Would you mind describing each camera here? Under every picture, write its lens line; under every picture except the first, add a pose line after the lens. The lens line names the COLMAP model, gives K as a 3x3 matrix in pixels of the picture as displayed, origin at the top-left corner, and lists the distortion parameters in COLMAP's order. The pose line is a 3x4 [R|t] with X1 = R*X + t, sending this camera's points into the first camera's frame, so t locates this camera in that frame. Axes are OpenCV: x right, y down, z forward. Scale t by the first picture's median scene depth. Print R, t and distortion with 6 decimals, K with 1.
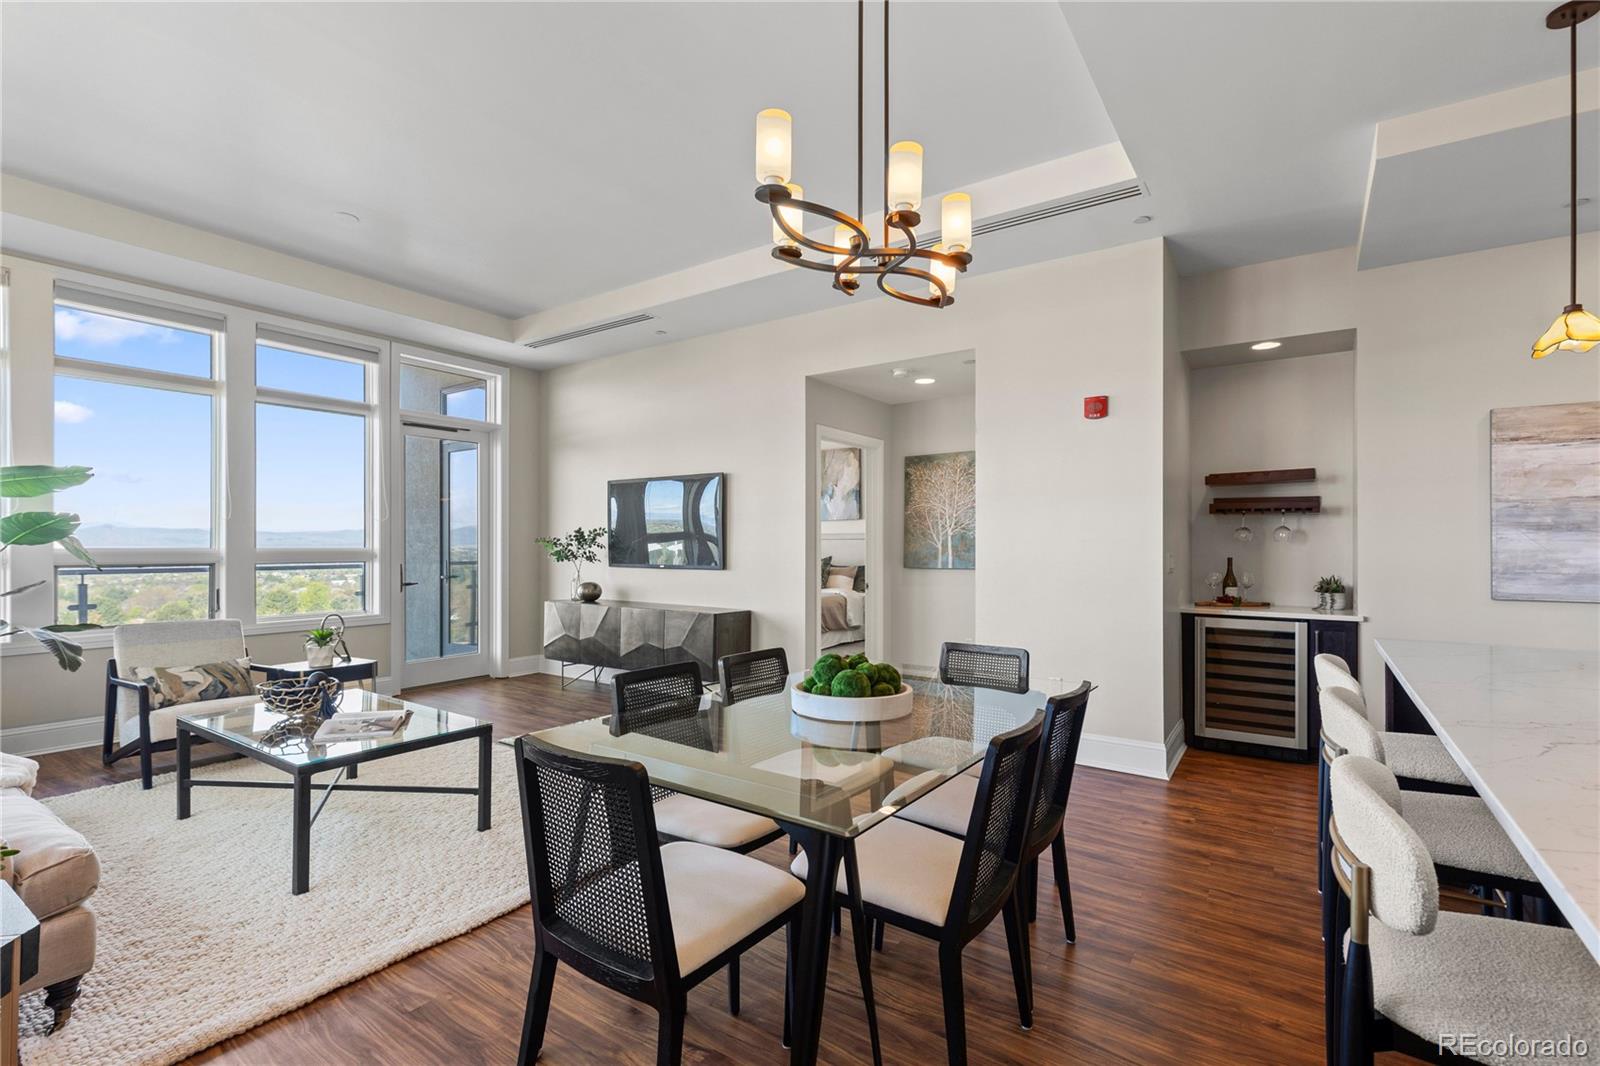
lens RADIAL K [[728.2, 0, 812.7], [0, 728.2, 543.4], [0, 0, 1]] dist [0.007184, -0.000808]
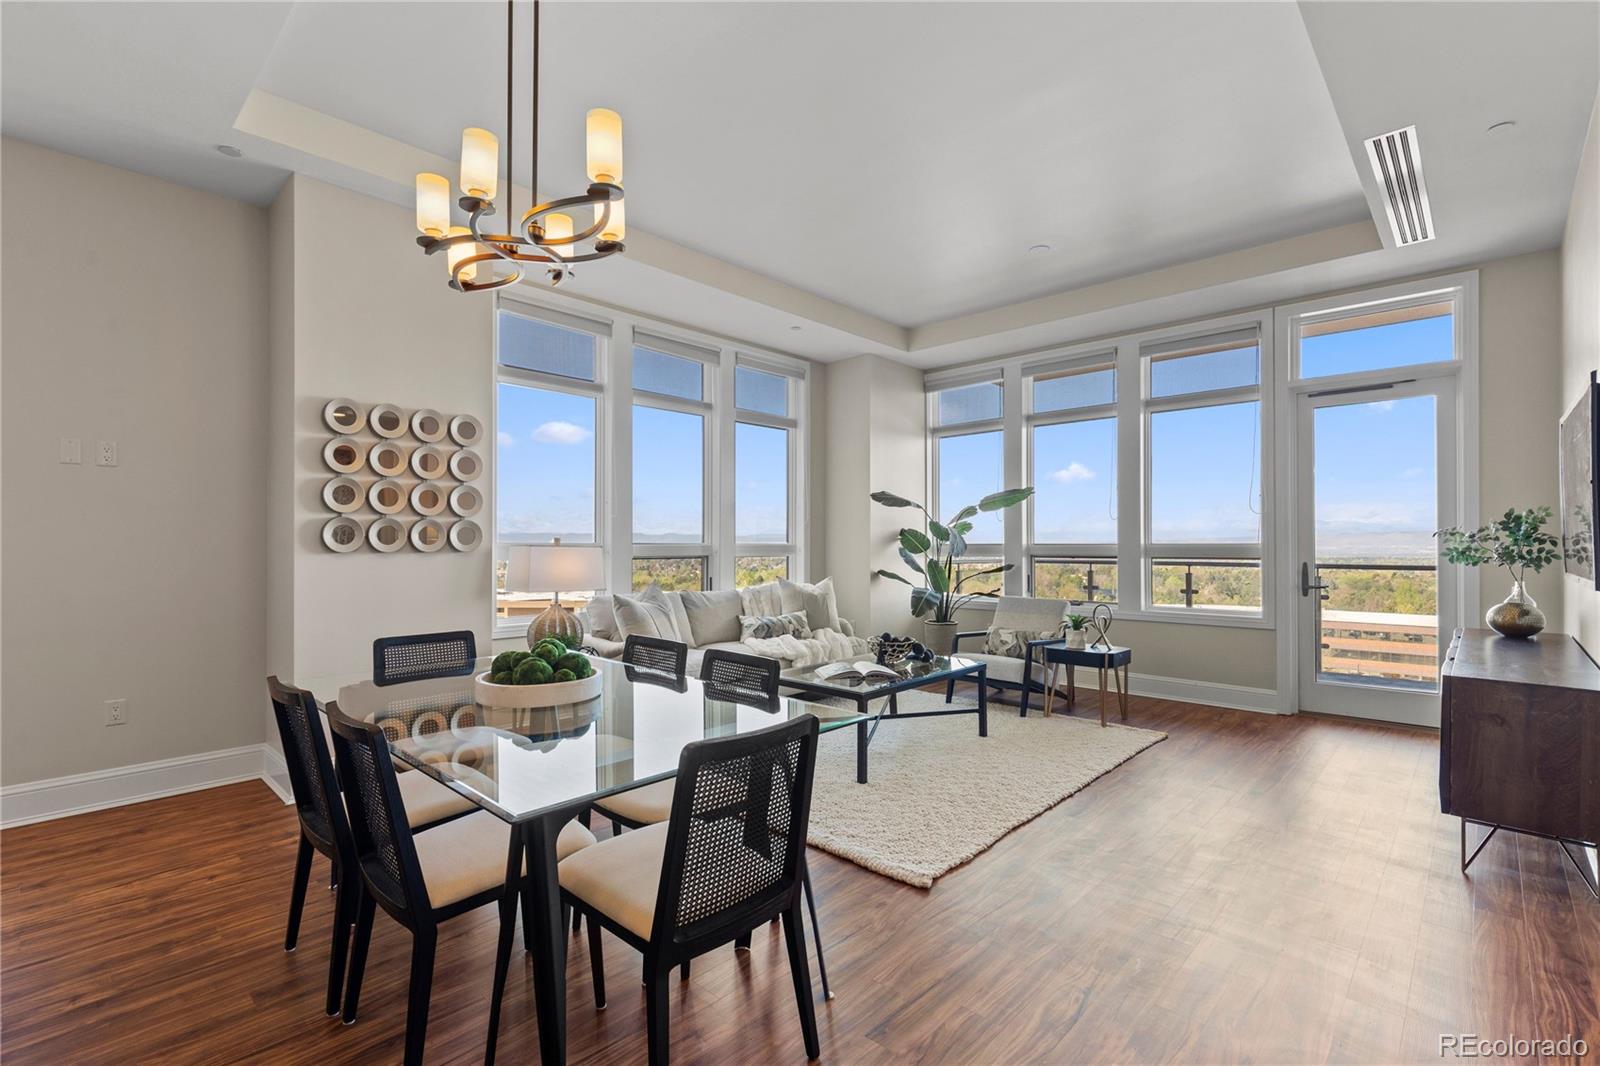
lens RADIAL K [[728.2, 0, 805.1], [0, 728.2, 540.2], [0, 0, 1]] dist [0.007184, -0.000808]
pose [[-0.154280, -0.006046, -0.988009, 0.534235], [0.002336, 0.999976, -0.006484, 0.009594], [0.988024, -0.003309, -0.154263, 0.826364]]
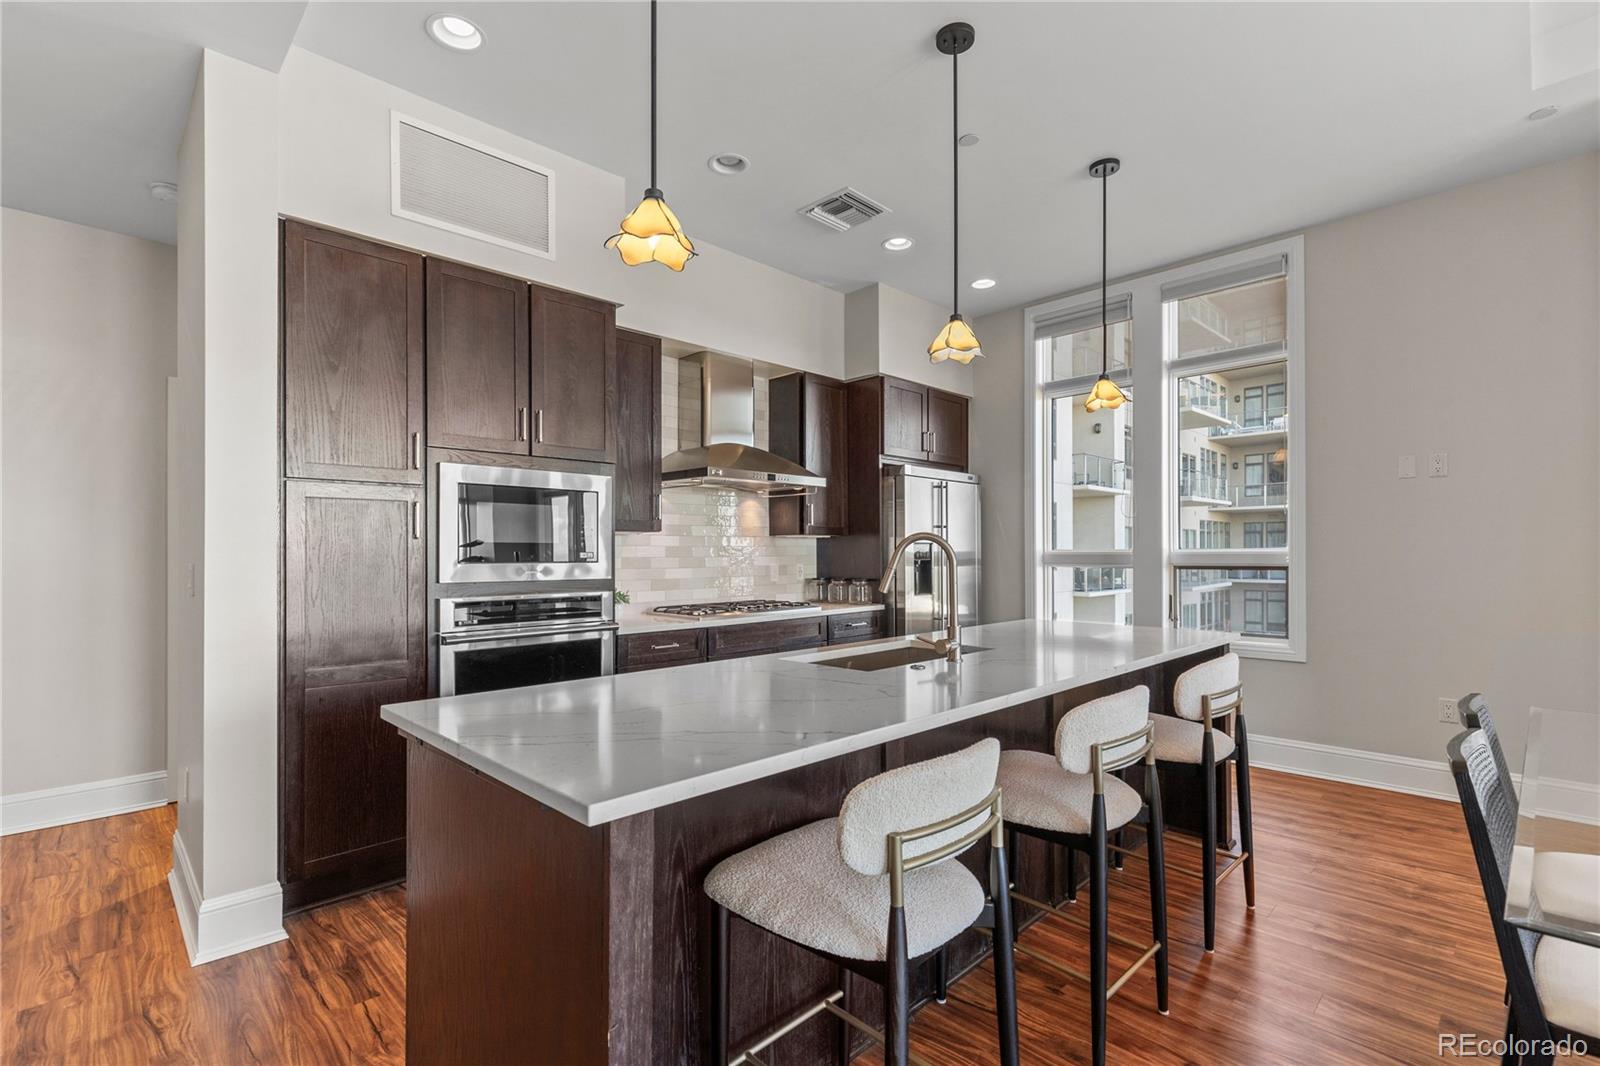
lens RADIAL K [[728.2, 0, 800.1], [0, 728.2, 544.7], [0, 0, 1]] dist [0.007184, -0.000808]
pose [[-0.981725, 0.003538, 0.190270, 0.429890], [0.001039, 0.999912, -0.013236, 0.011125], [-0.190300, -0.012796, -0.981643, 0.921195]]
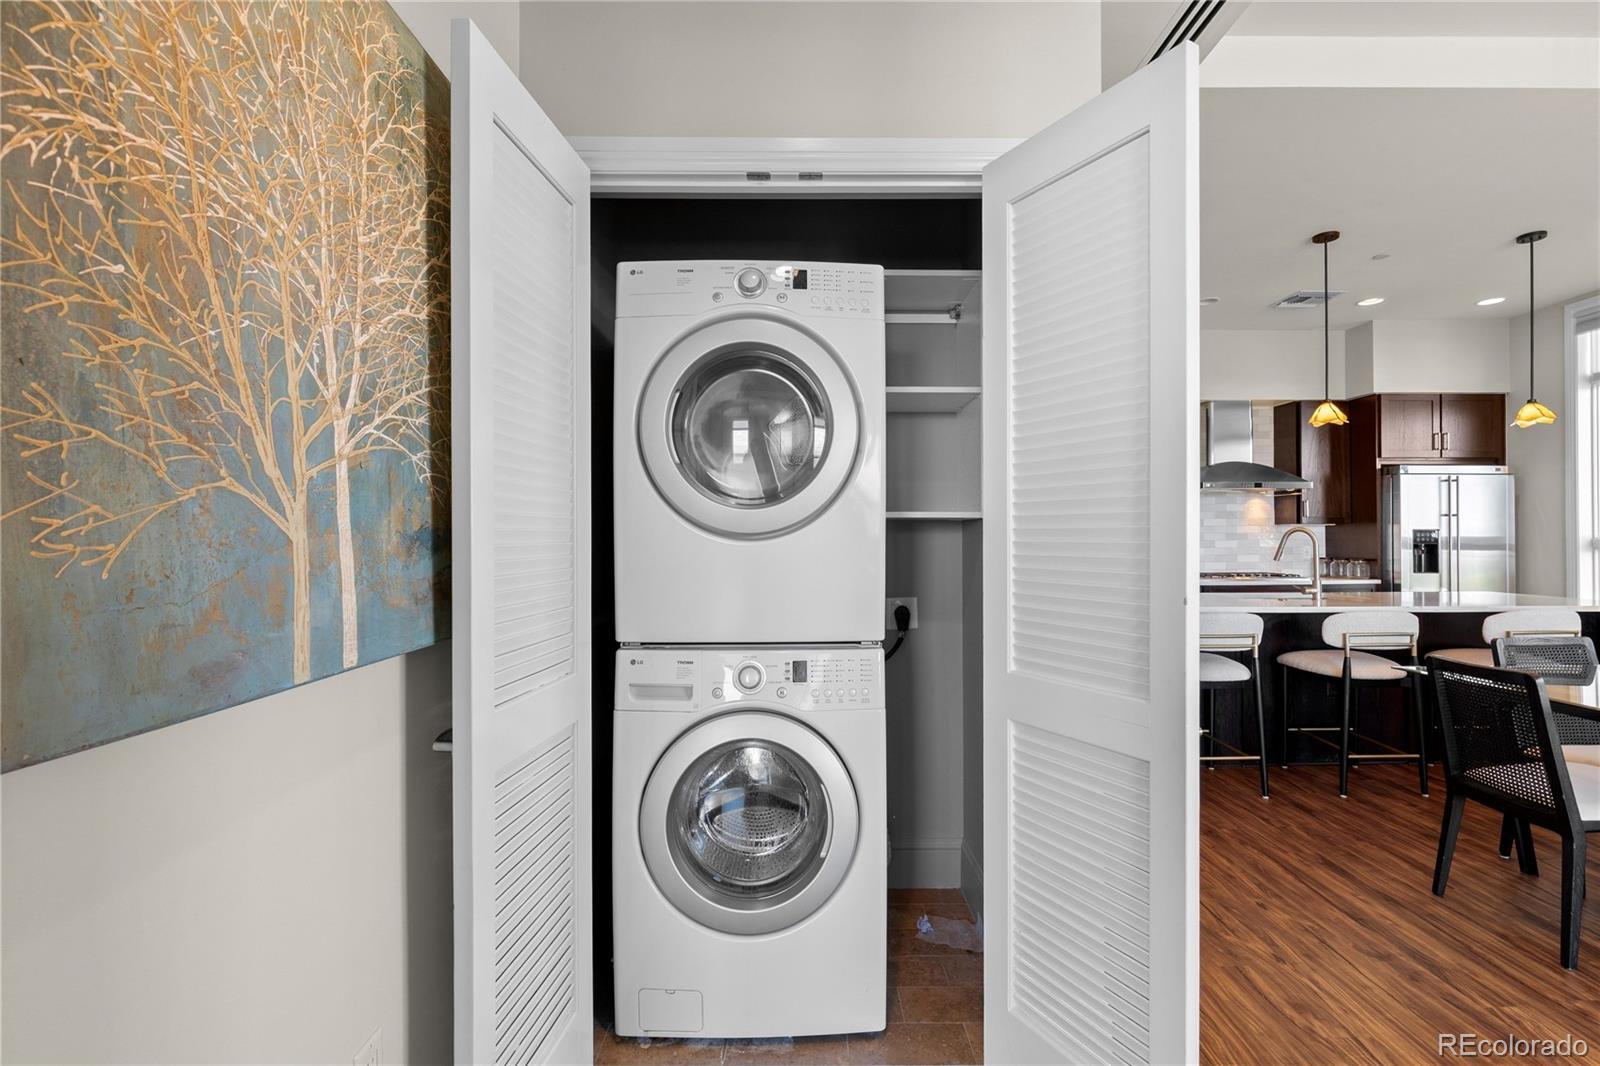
lens RADIAL K [[728.2, 0, 811.2], [0, 728.2, 530.8], [0, 0, 1]] dist [0.007184, -0.000808]
pose [[-0.578770, 0.005376, 0.815473, 0.013183], [-0.001261, 0.999971, -0.007487, 0.007417], [-0.815490, -0.005362, -0.578747, 1.475564]]
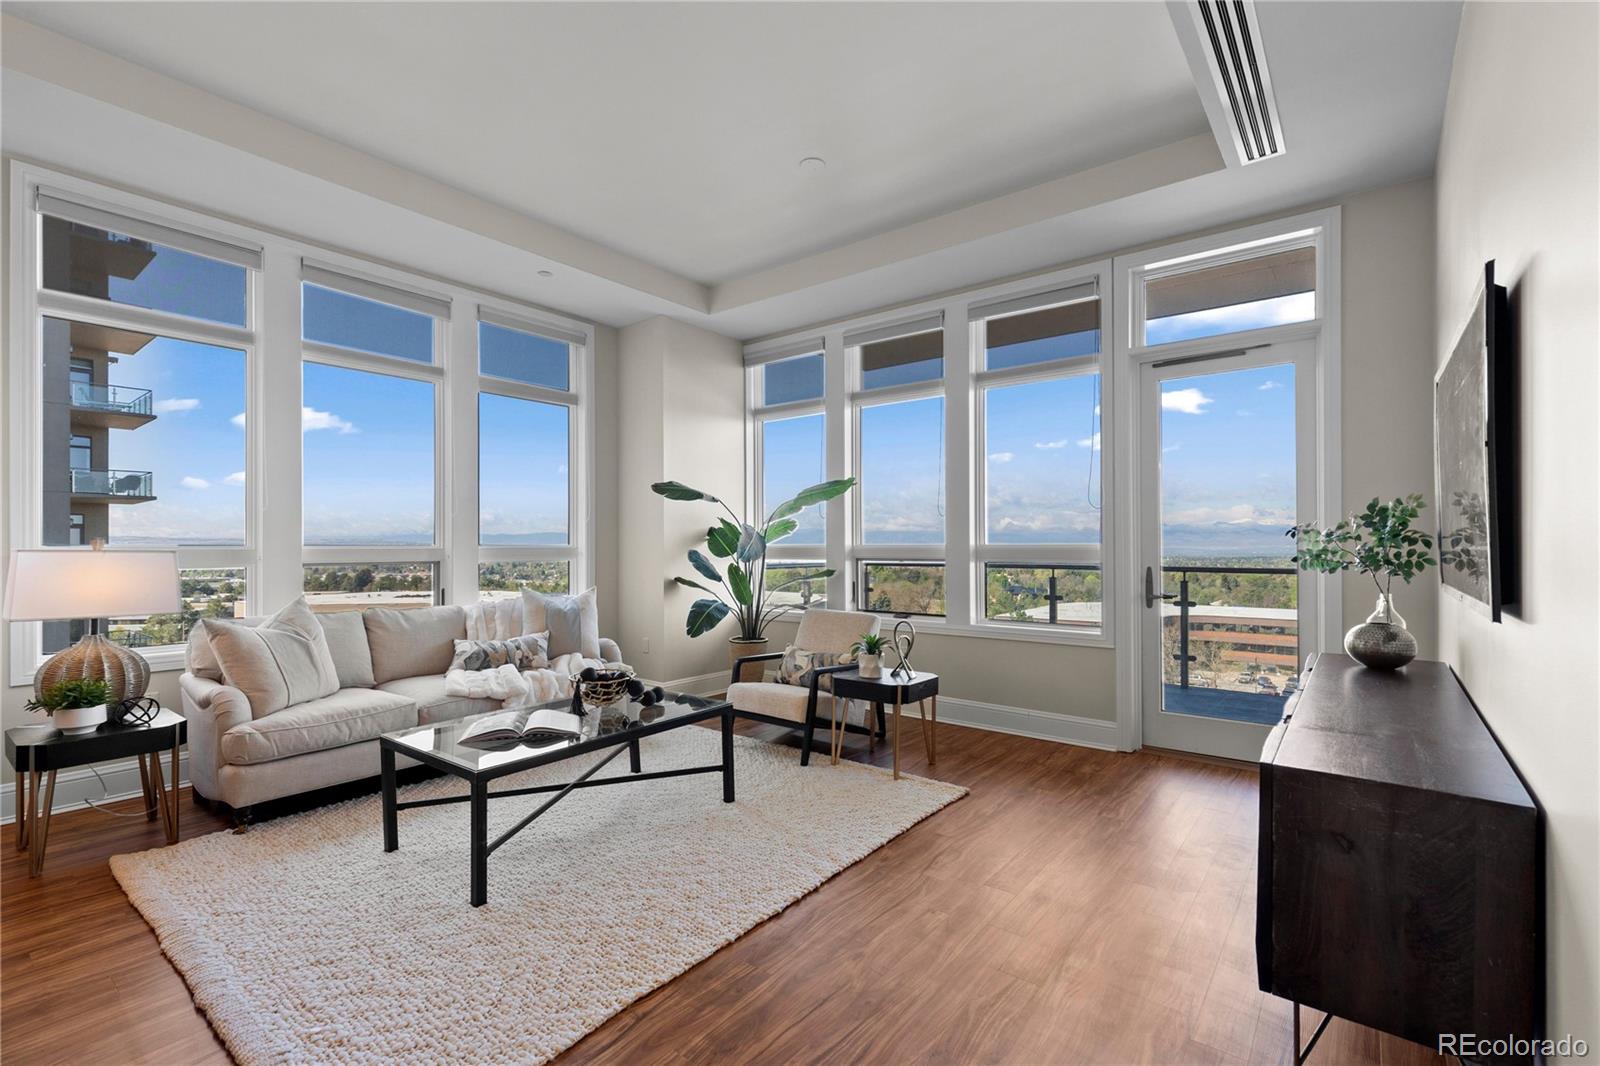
lens RADIAL K [[728.2, 0, 794.6], [0, 728.2, 540.9], [0, 0, 1]] dist [0.007184, -0.000808]
pose [[-0.069652, -0.006457, -0.997550, 0.231950], [0.004961, 0.999964, -0.006819, 0.009054], [0.997559, -0.005424, -0.069617, 1.049934]]
